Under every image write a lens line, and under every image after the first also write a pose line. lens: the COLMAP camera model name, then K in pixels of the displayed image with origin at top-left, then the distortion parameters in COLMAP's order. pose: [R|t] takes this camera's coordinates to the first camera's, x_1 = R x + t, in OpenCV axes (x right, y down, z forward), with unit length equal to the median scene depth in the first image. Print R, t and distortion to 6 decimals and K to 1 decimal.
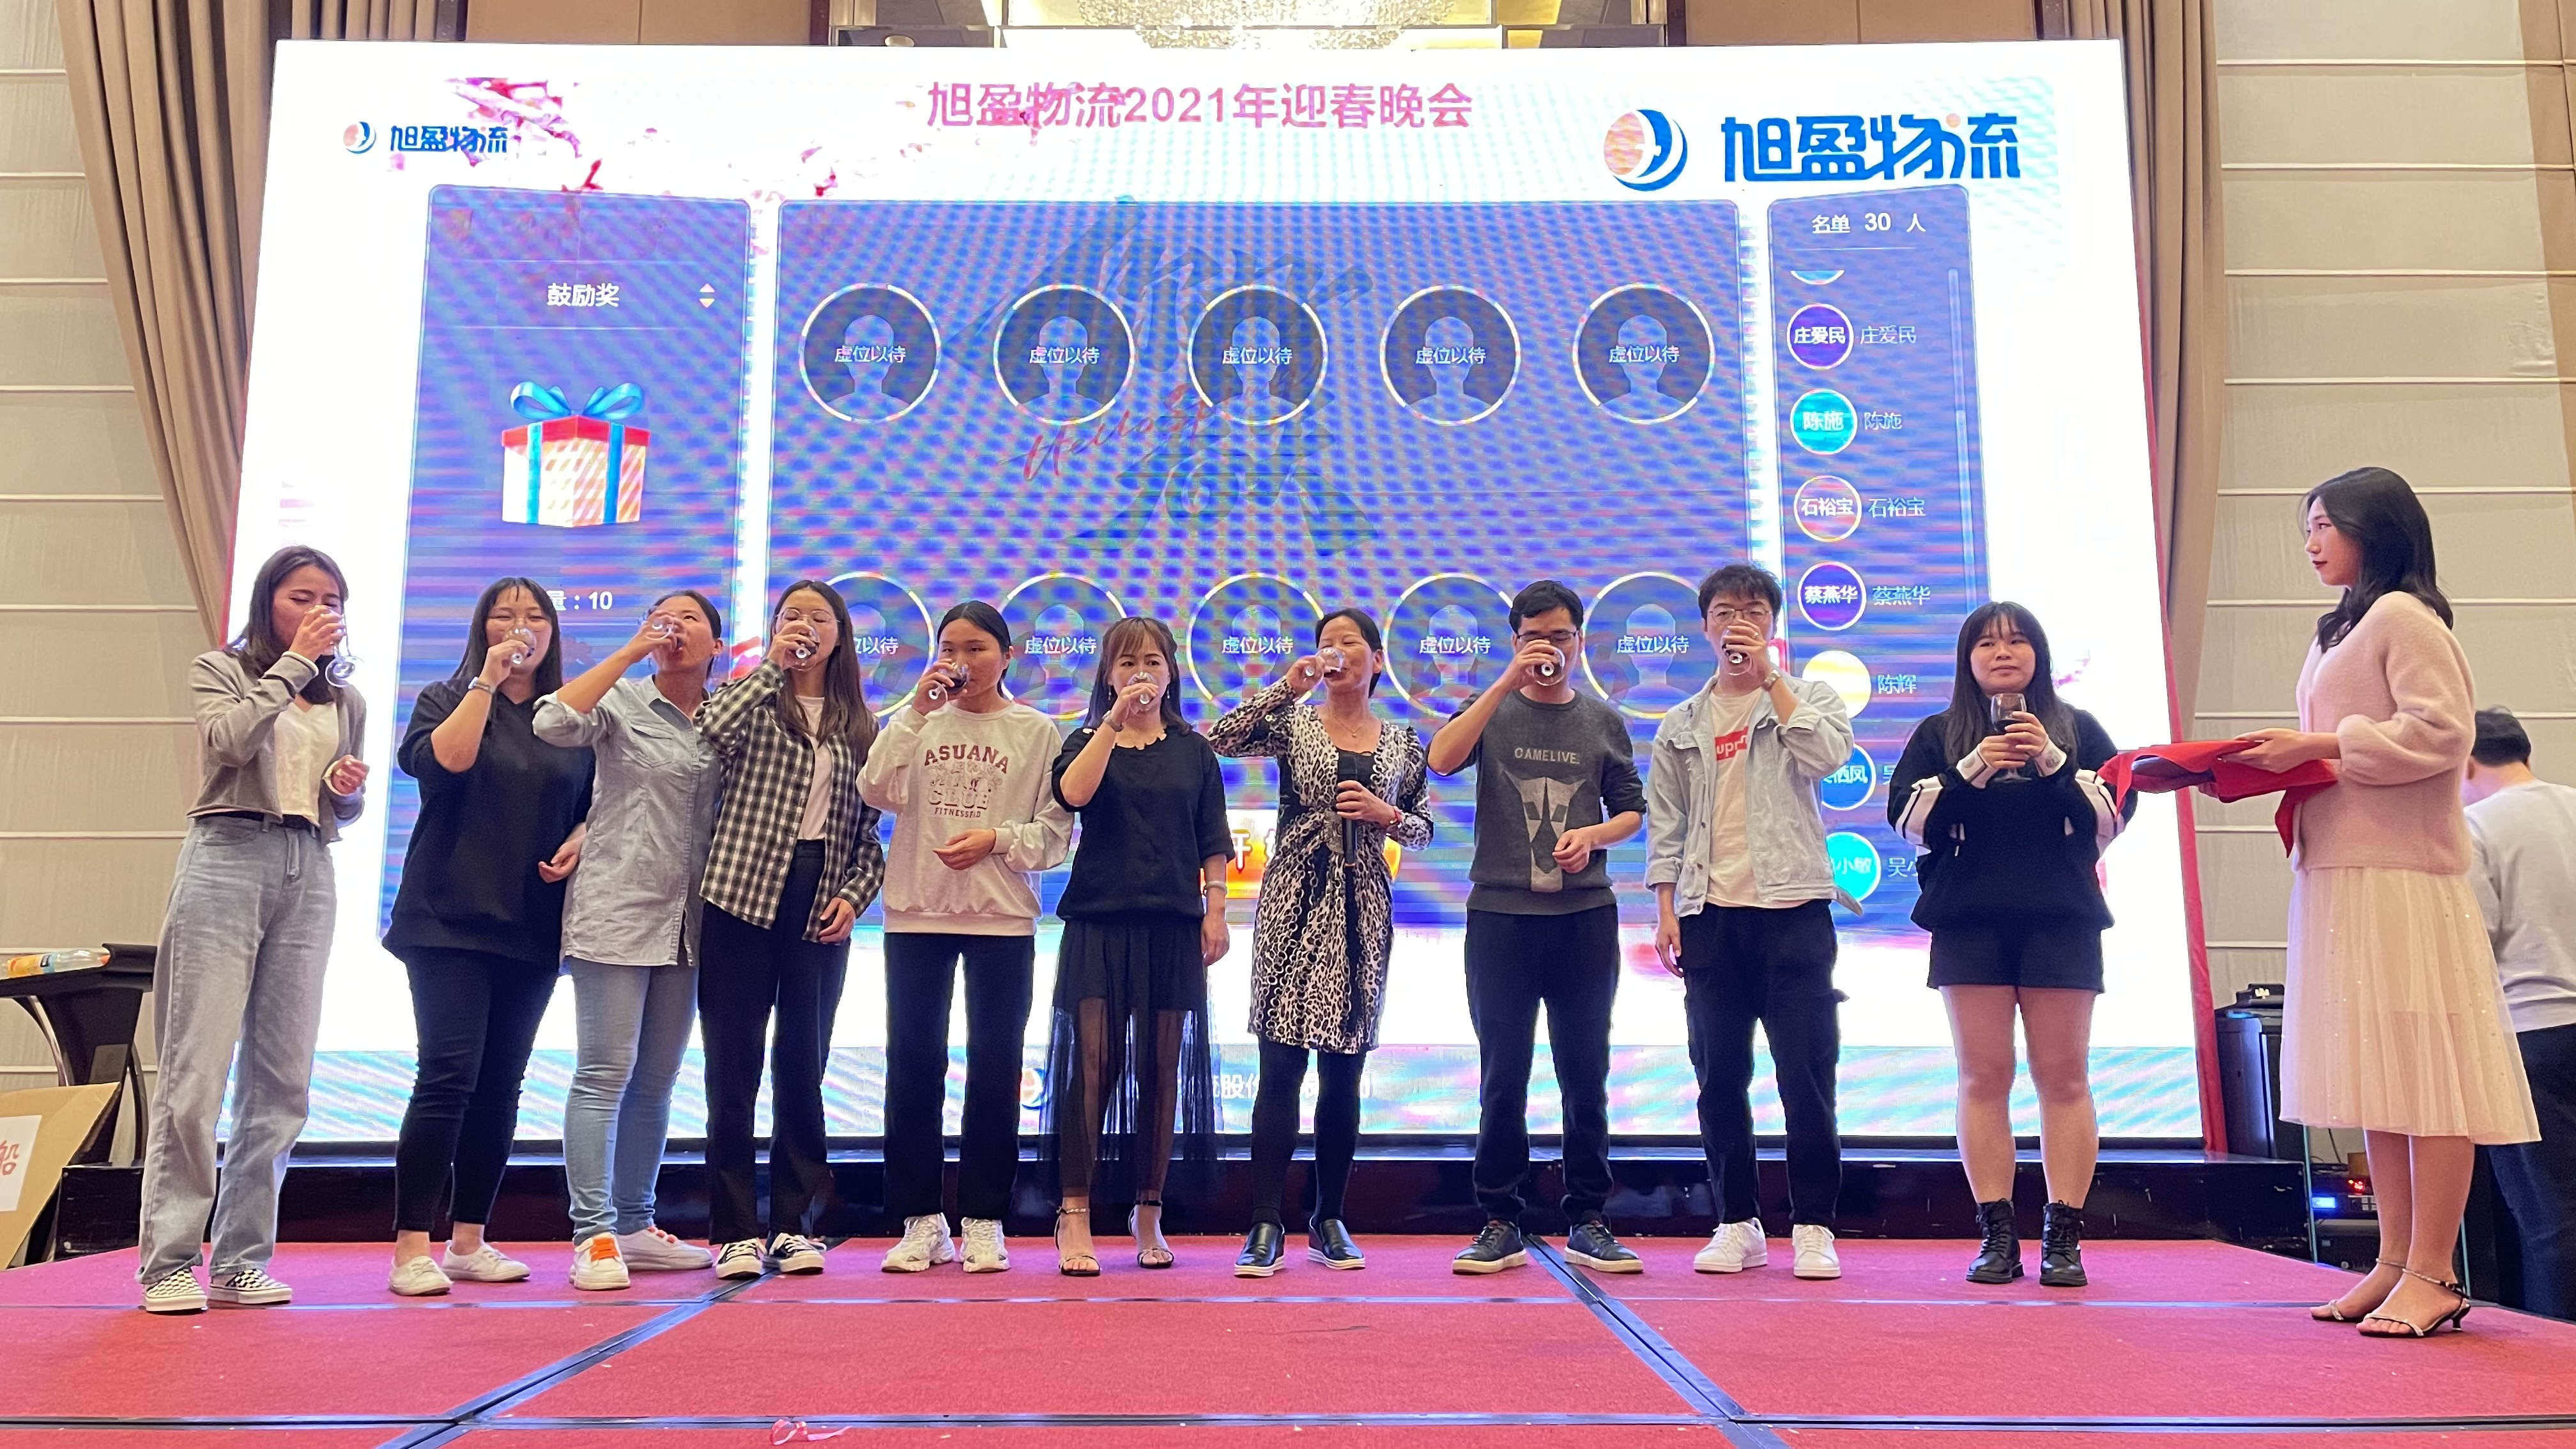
lens RADIAL K [[1958.9, 0, 1275.4], [0, 1958.9, 712.3], [0, 0, 1]] dist [0.088170, -0.110653]
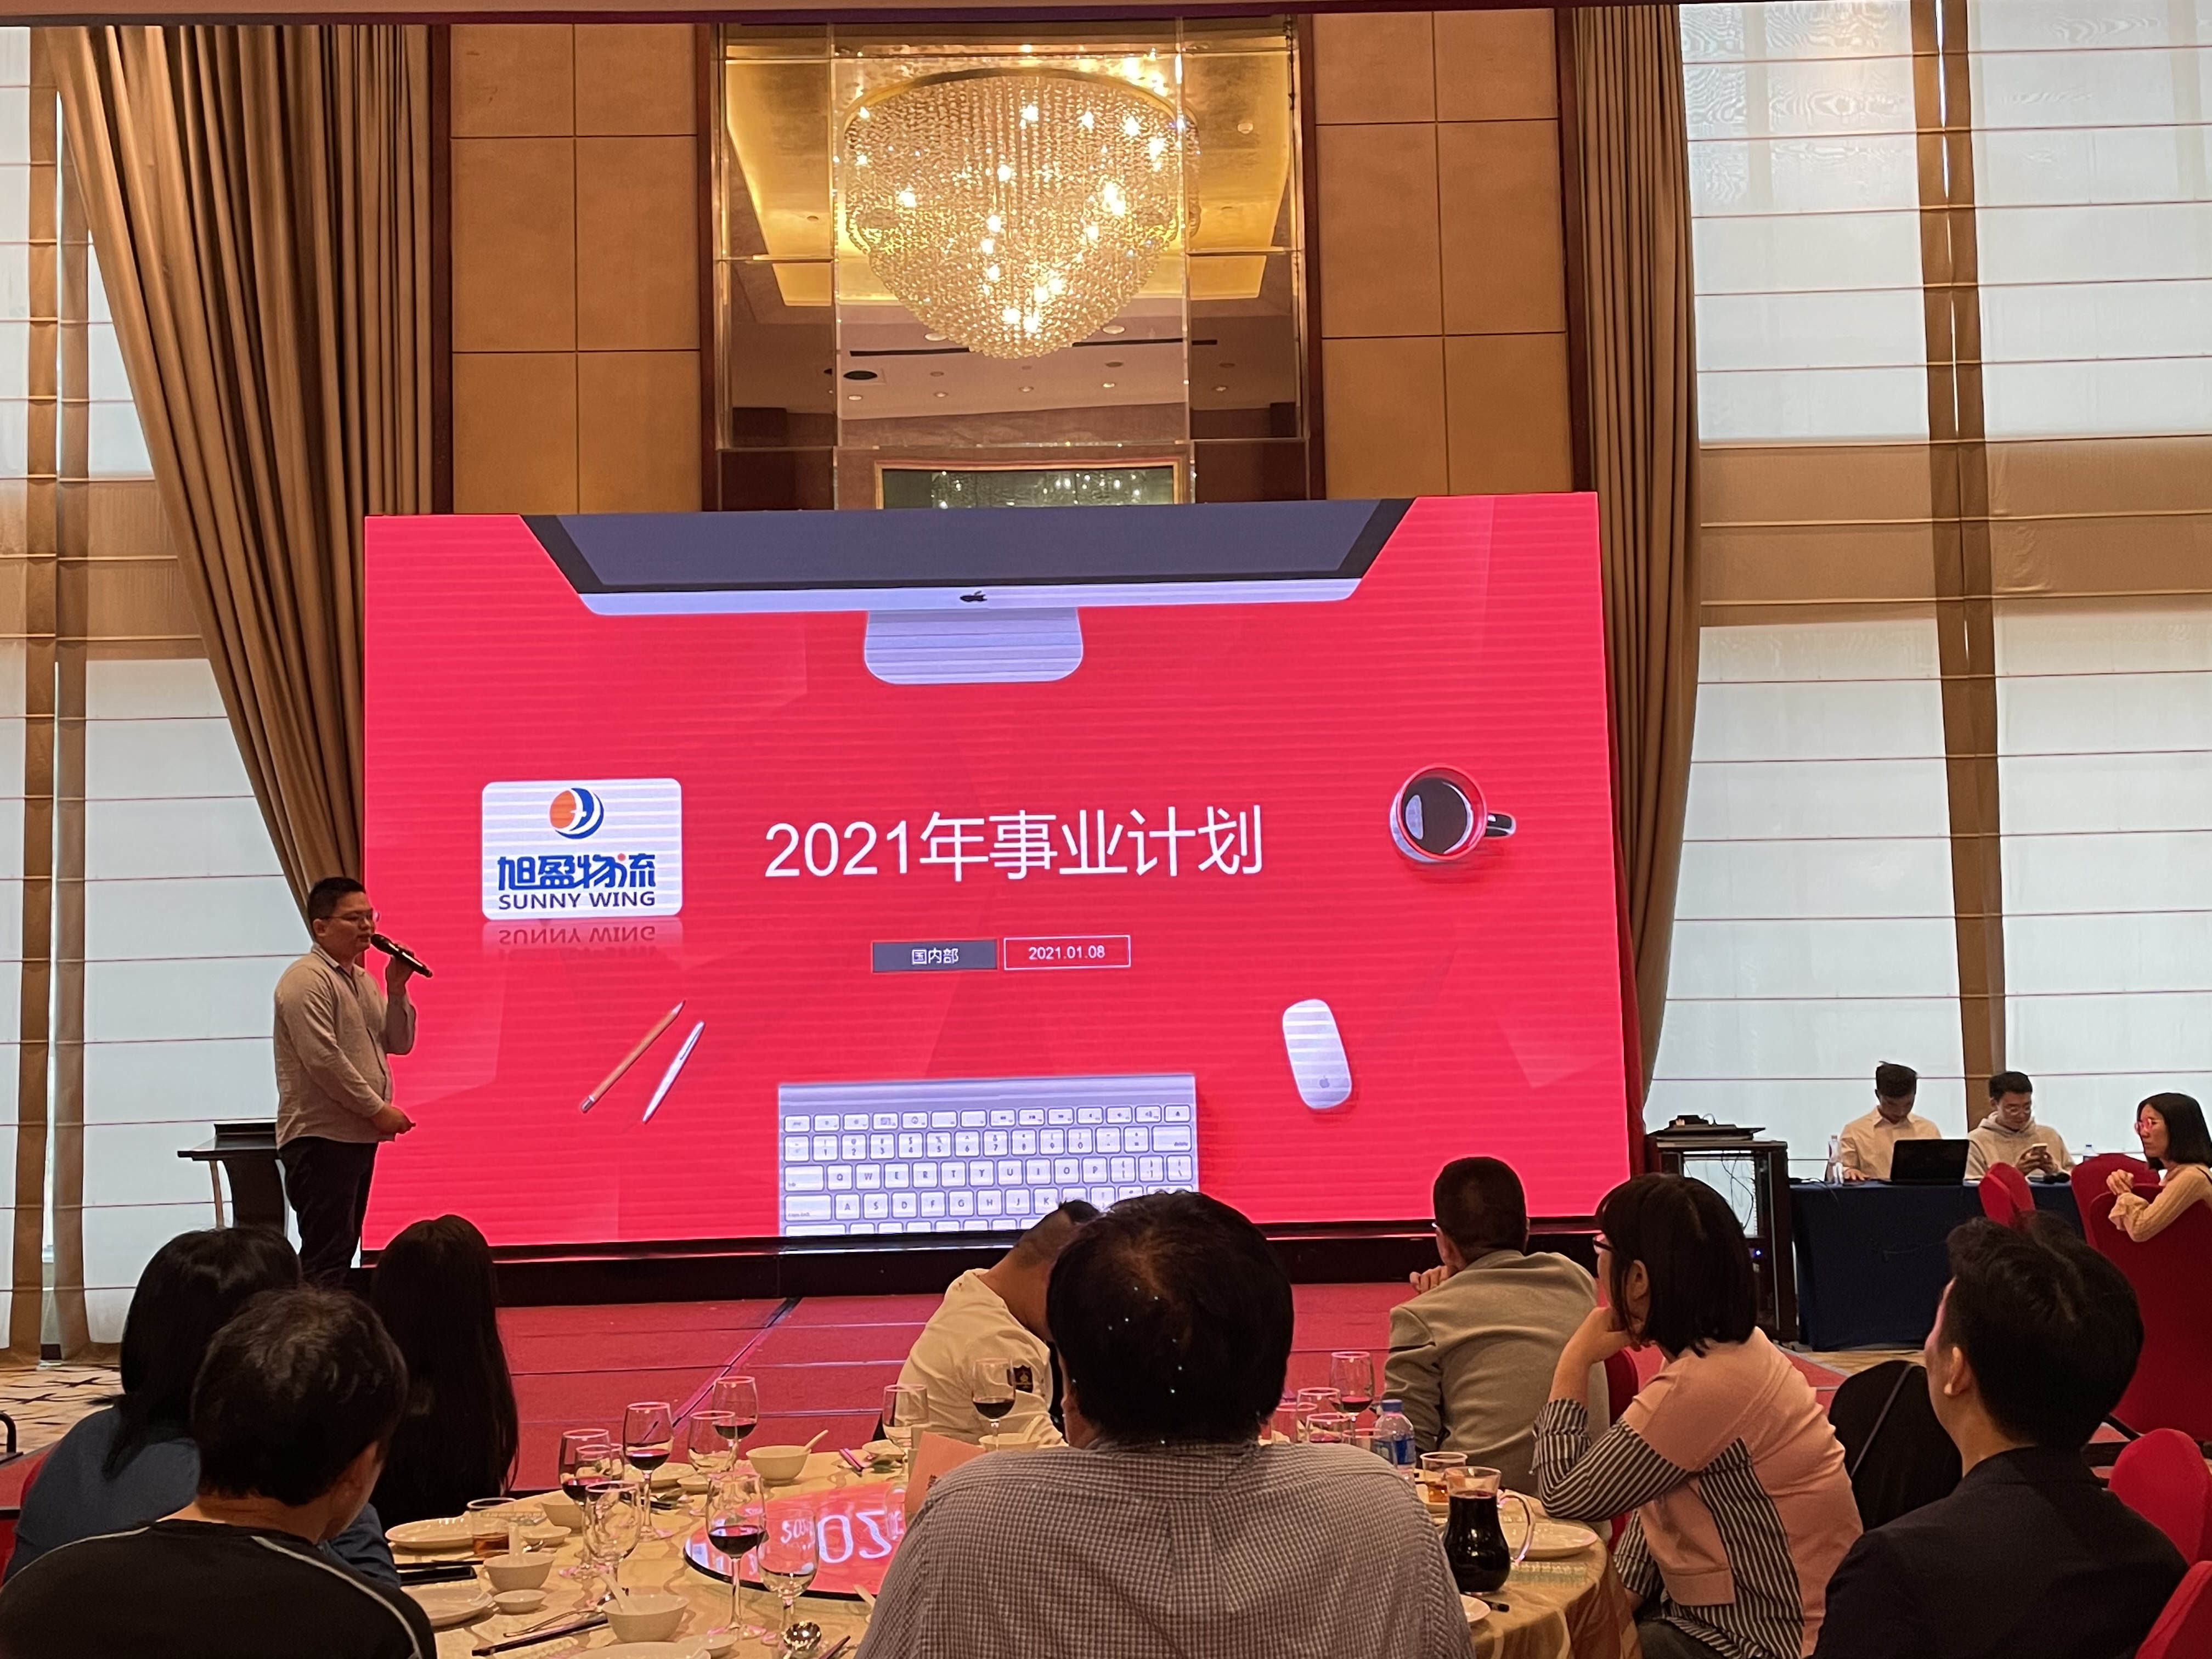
lens RADIAL K [[2504.2, 0, 1088.5], [0, 2504.2, 820.6], [0, 0, 1]] dist [0.098647, -0.143669]
pose [[0.999528, -0.020756, 0.022648, -0.008510], [0.019135, 0.997391, 0.069602, -0.231939], [-0.024033, -0.069136, 0.997318, -0.909224]]
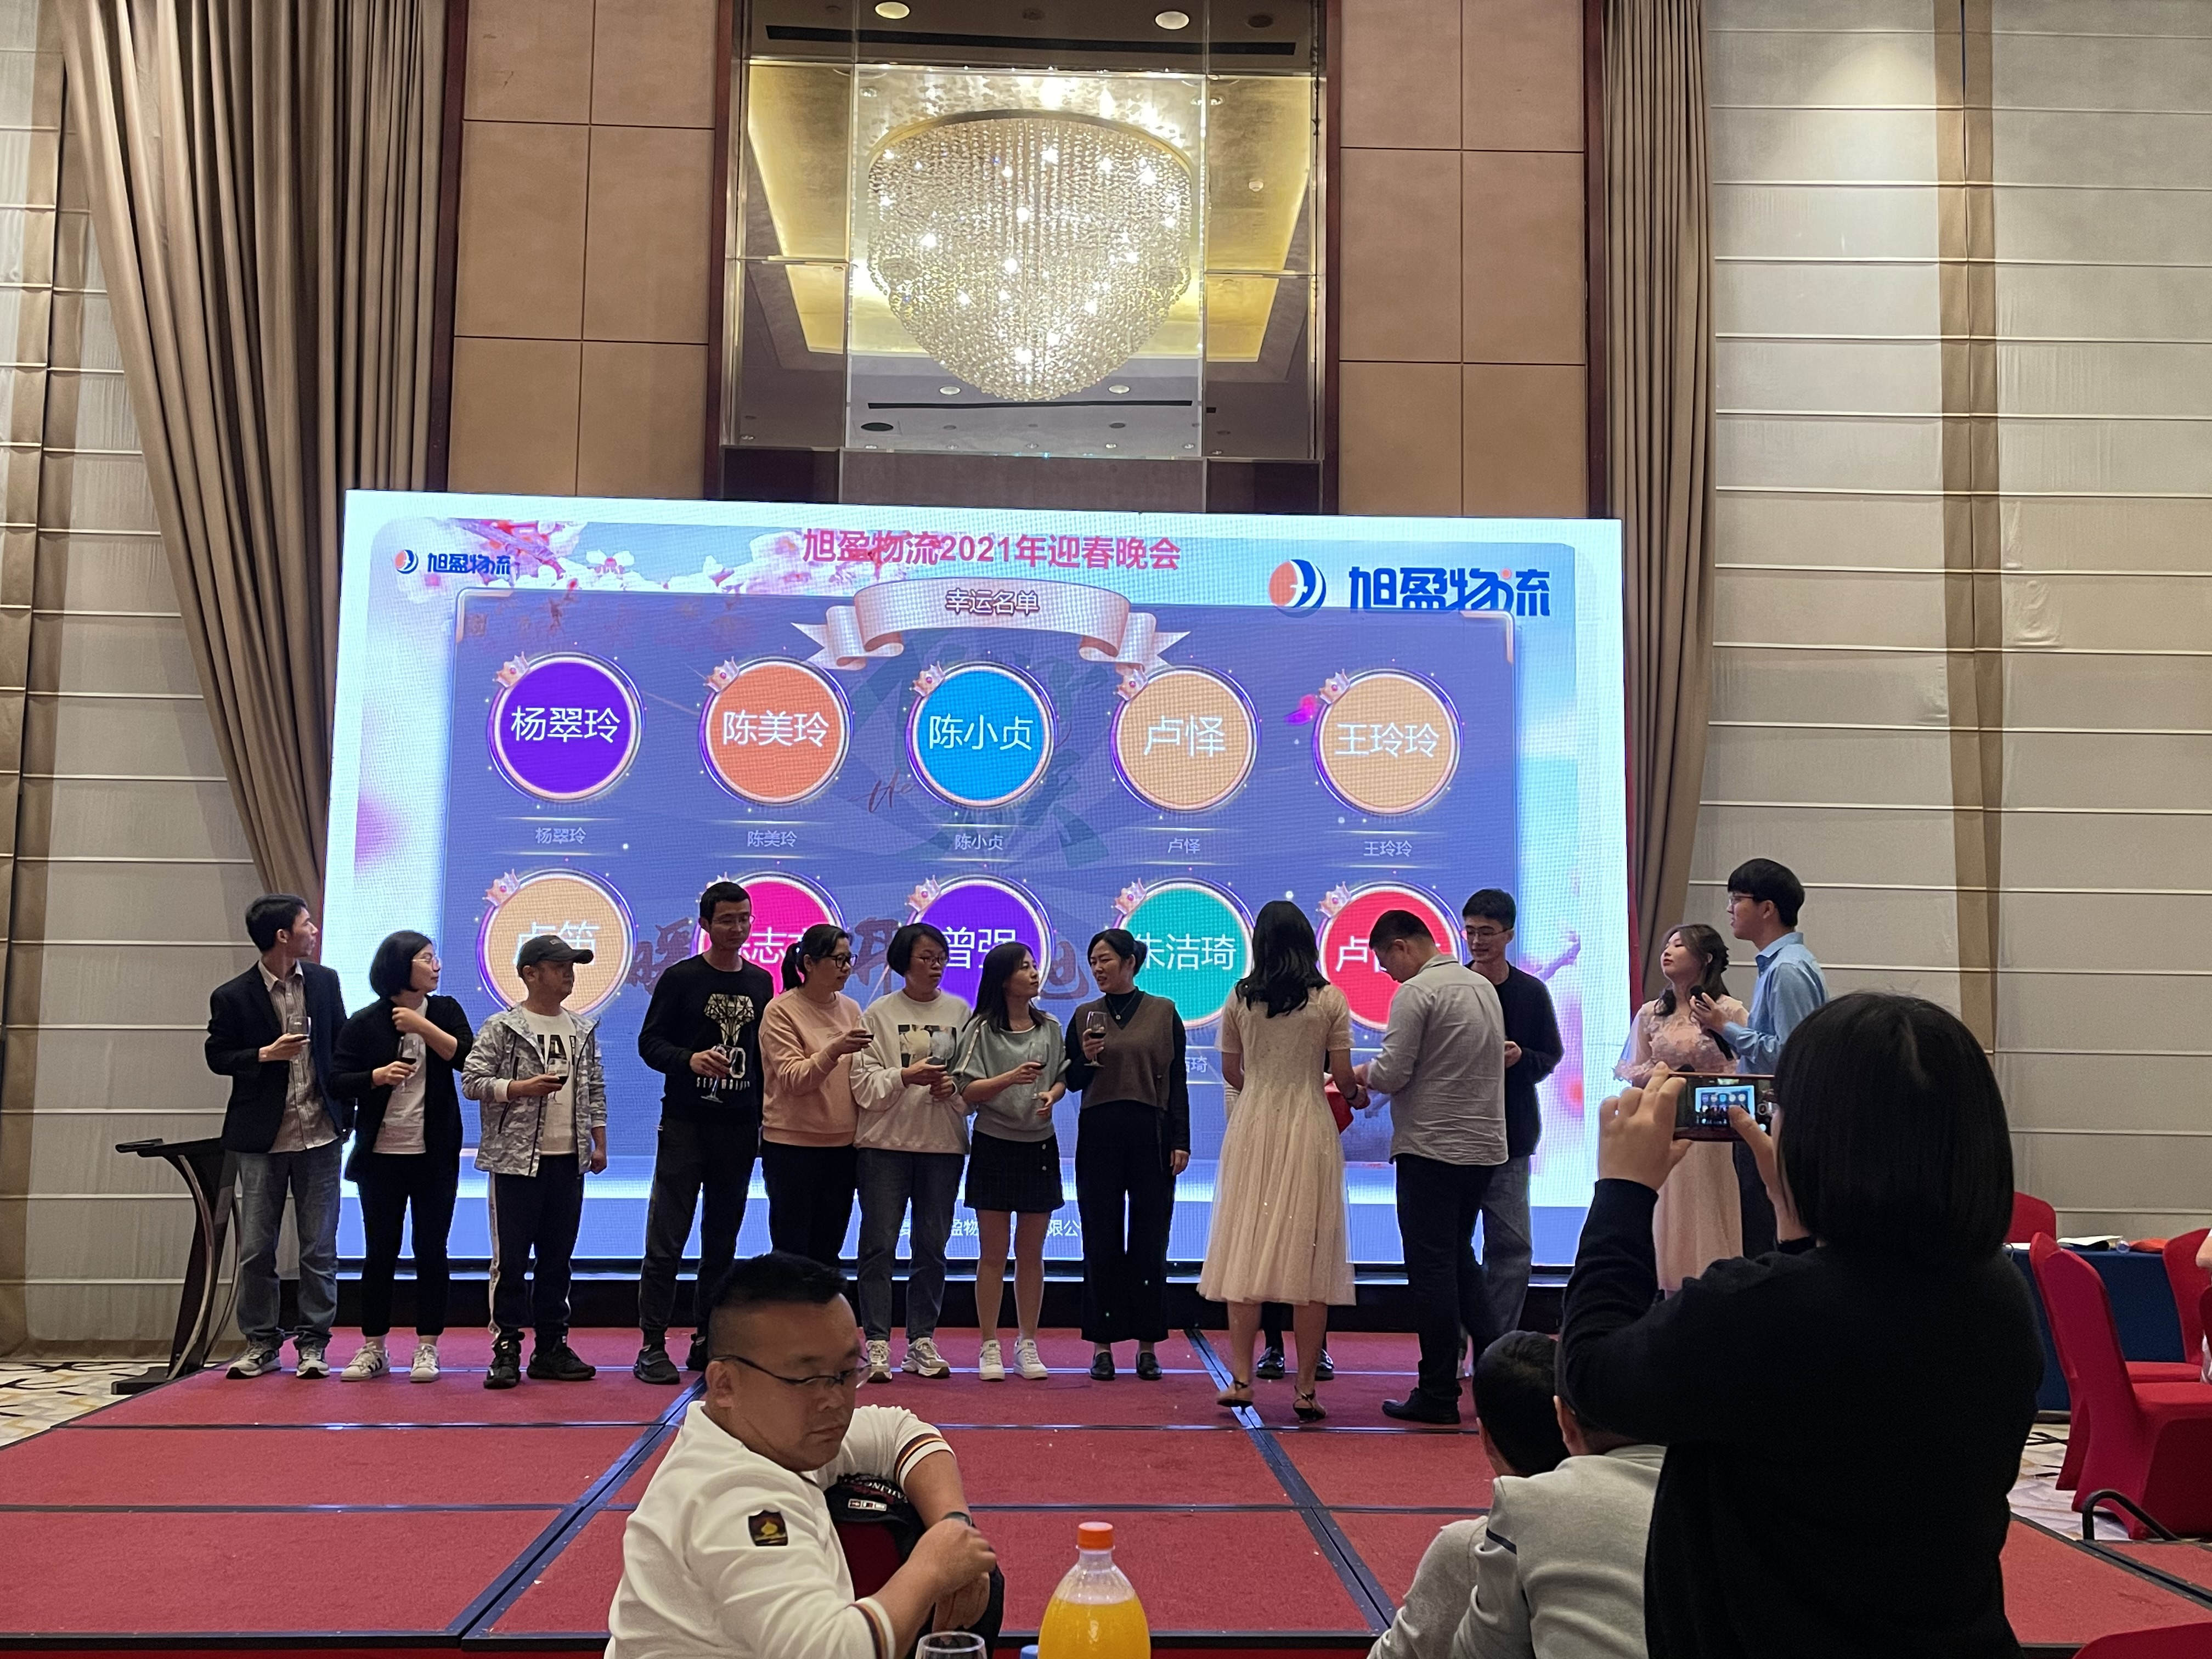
lens RADIAL K [[2115.2, 0, 1102.4], [0, 2115.2, 824.0], [0, 0, 1]] dist [0.121580, -0.182237]
pose [[0.999069, 0.018530, 0.038959, -0.014578], [-0.020333, 0.998715, 0.046411, -0.180660], [-0.038049, -0.047160, 0.998162, -0.567561]]
